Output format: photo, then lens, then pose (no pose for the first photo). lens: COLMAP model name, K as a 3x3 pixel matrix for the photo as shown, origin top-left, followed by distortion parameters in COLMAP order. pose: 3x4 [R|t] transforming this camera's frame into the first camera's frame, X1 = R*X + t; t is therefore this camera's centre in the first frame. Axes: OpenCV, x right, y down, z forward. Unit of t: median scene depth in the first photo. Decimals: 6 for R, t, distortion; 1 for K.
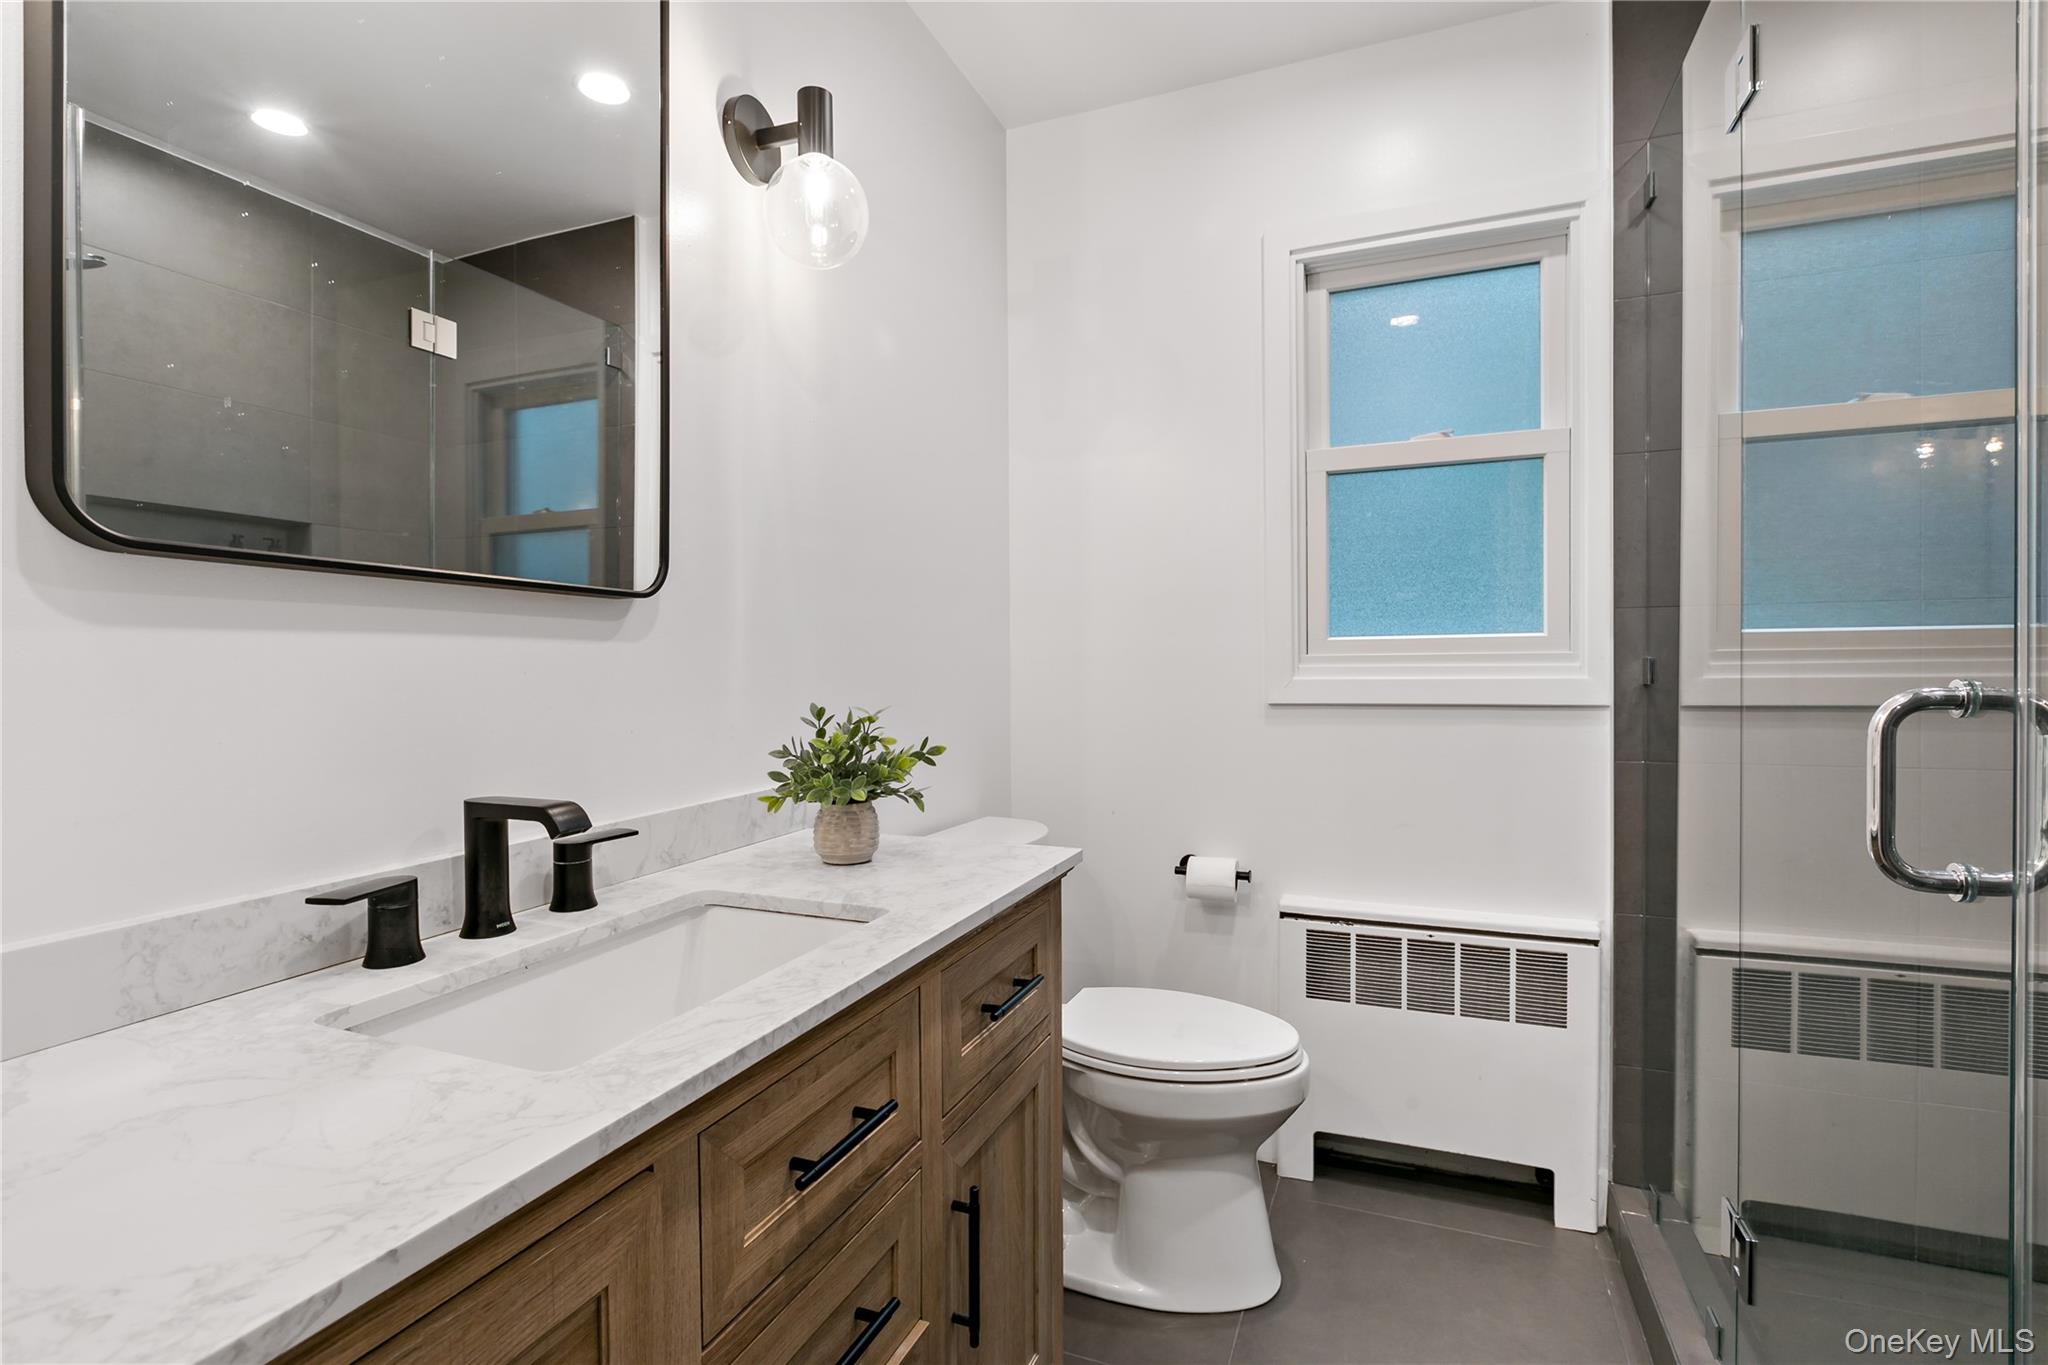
lens RADIAL K [[961.4, 0, 1032.3], [0, 961.4, 665.5], [0, 0, 1]] dist [0.031414, -0.019591]
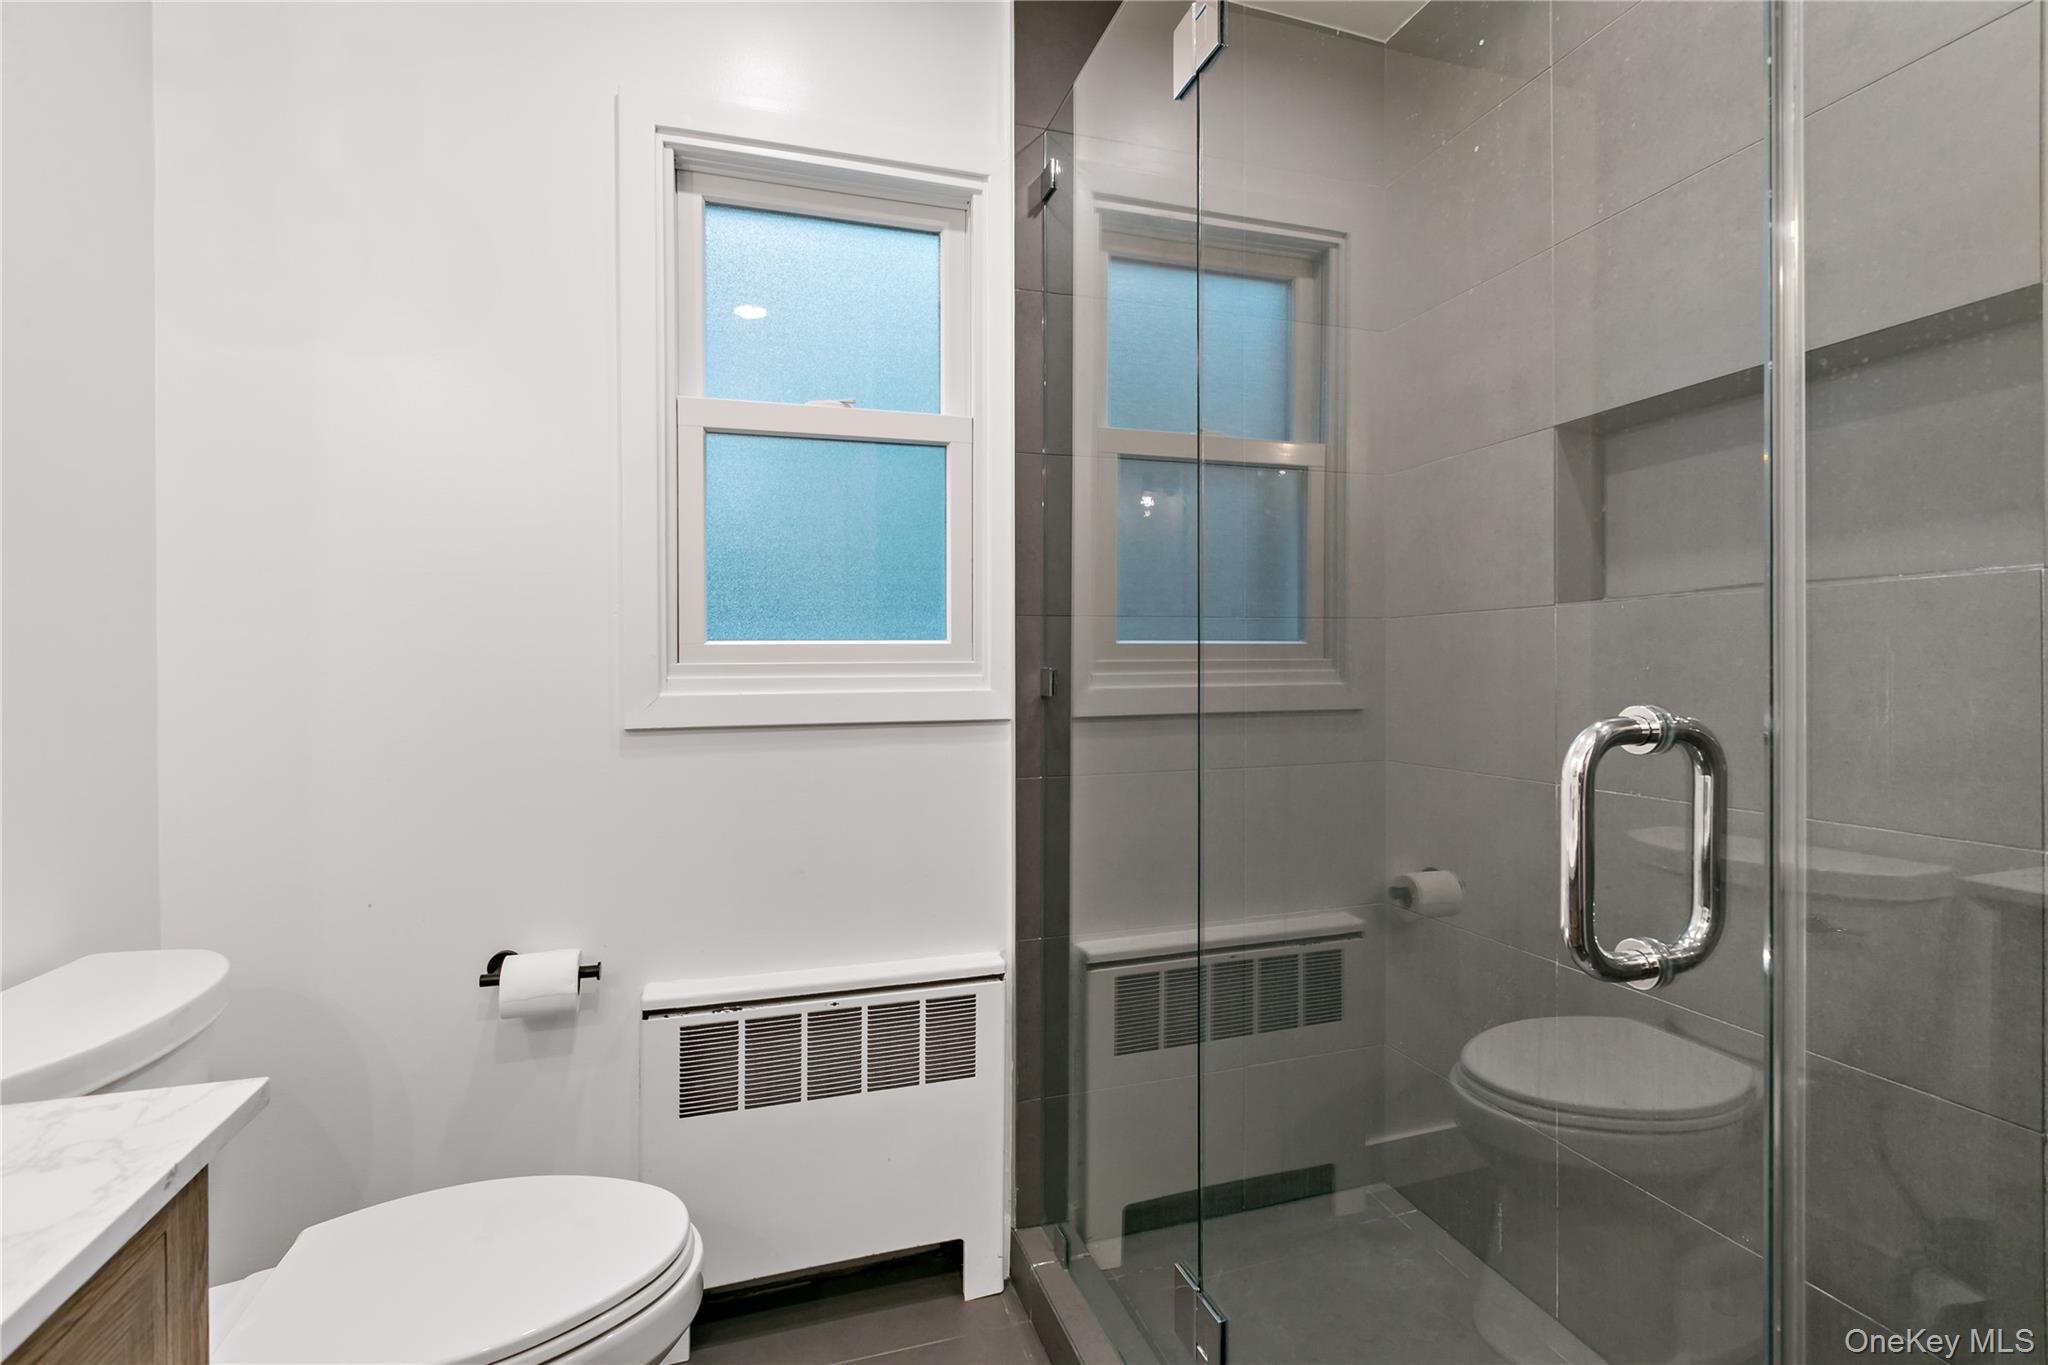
lens RADIAL K [[919.2, 0, 1018.4], [0, 919.2, 670.4], [0, 0, 1]] dist [-0.013903, 0.007284]
pose [[0.770066, 0.002285, 0.637961, 0.034273], [0.003073, 0.999969, -0.007290, 0.000781], [-0.637957, 0.007574, 0.770035, 0.311131]]
